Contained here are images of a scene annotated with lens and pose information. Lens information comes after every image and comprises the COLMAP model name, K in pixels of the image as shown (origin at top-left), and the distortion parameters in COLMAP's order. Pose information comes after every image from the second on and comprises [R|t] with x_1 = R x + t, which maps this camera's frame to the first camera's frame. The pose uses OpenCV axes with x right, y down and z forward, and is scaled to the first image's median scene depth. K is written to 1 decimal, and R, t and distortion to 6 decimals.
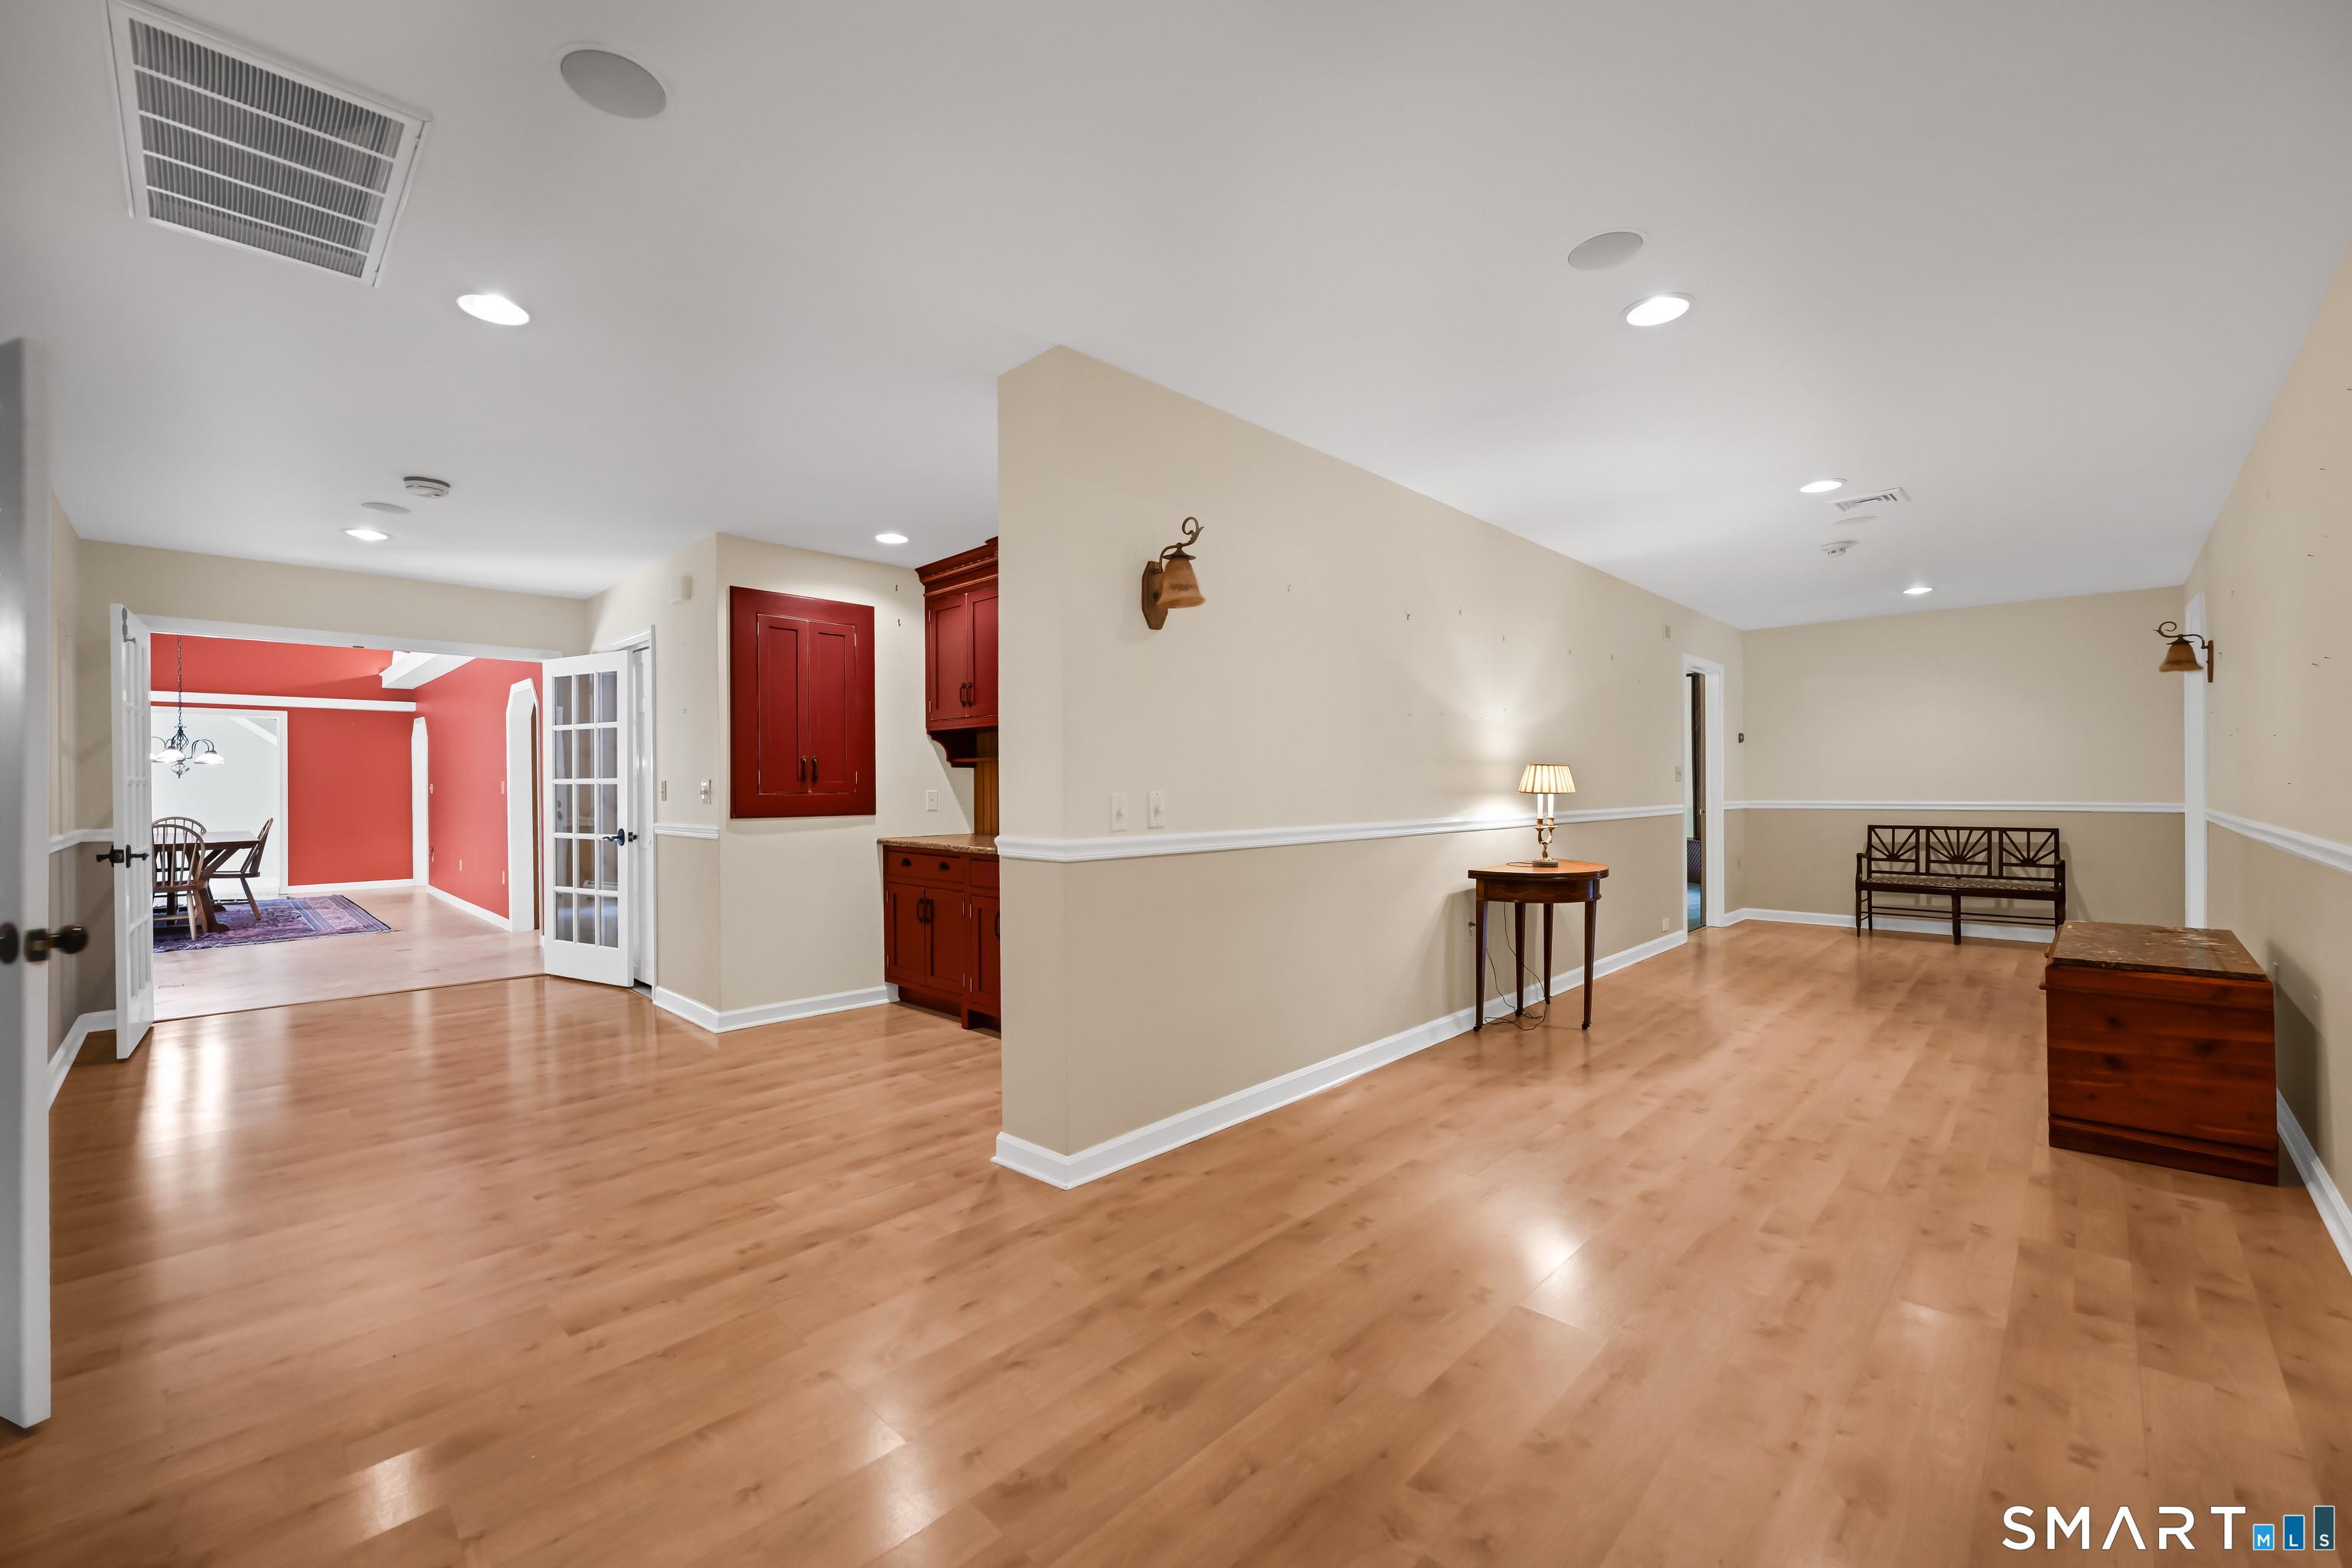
lens RADIAL K [[943.4, 0, 1178.0], [0, 943.4, 789.6], [0, 0, 1]] dist [0.007244, 0.000049]
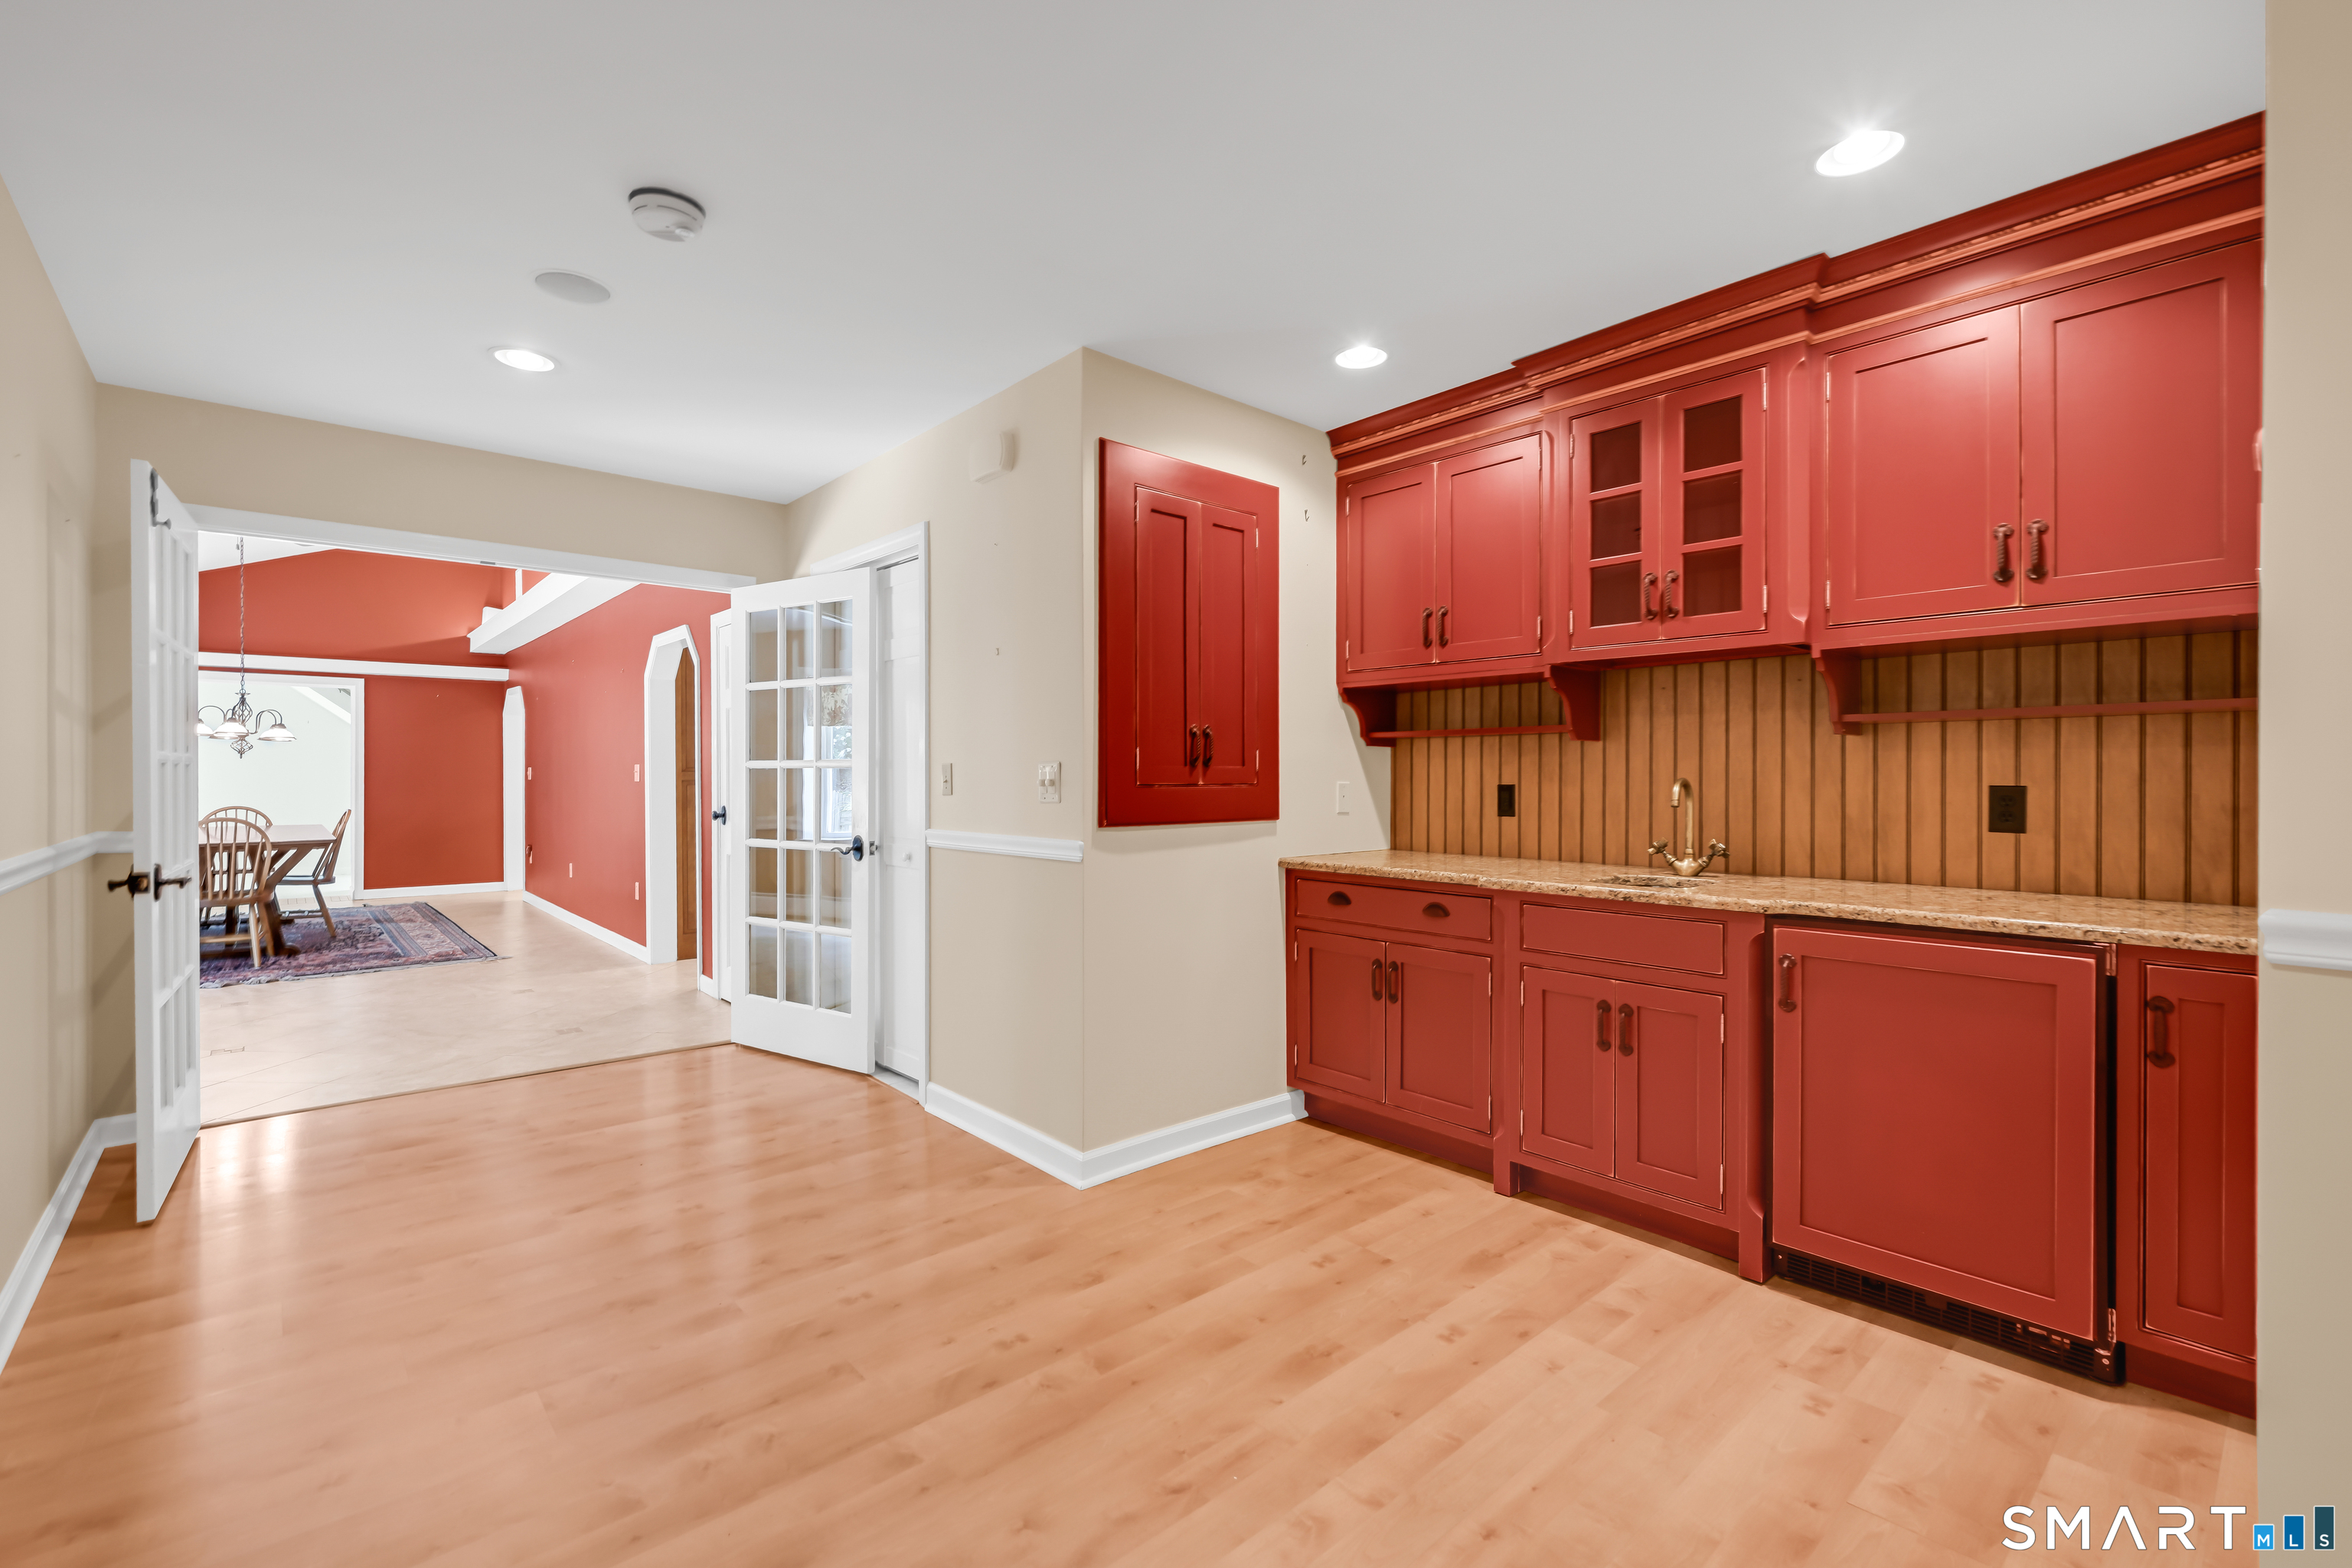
lens RADIAL K [[963.9, 0, 1136.4], [0, 963.9, 784.2], [0, 0, 1]] dist [0.006932, 0.000207]
pose [[0.997816, 0.007735, -0.065599, -0.338645], [-0.007472, 0.999963, 0.004248, 0.000615], [0.065630, -0.003748, 0.997837, 0.325408]]
